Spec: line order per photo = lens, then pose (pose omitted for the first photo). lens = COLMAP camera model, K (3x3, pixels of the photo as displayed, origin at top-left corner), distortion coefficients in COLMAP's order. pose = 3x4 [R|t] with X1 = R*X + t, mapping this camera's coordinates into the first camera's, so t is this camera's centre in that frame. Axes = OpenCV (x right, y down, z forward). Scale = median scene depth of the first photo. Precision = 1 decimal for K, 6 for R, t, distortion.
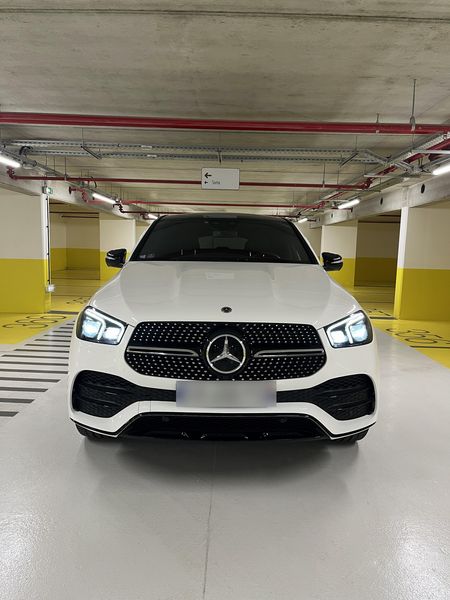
lens RADIAL K [[453.5, 0, 227.0], [0, 453.5, 299.7], [0, 0, 1]] dist [0.009968, -0.000340]
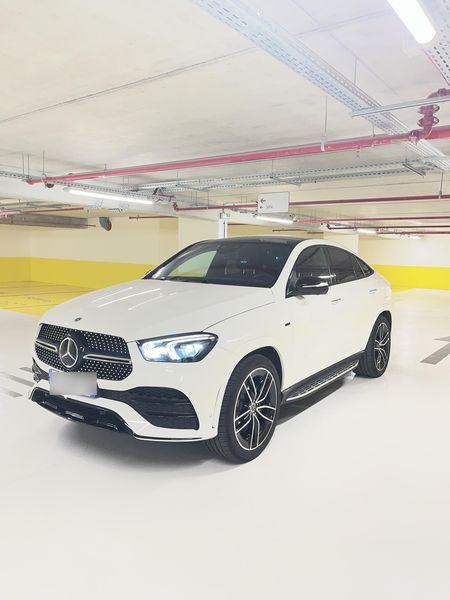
lens RADIAL K [[453.5, 0, 225.4], [0, 453.5, 301.5], [0, 0, 1]] dist [0.009968, -0.000340]
pose [[0.812062, 0.054277, -0.581042, 1.081112], [-0.068687, 0.997634, -0.002803, -0.055152], [0.579515, 0.042186, 0.813869, 0.172656]]
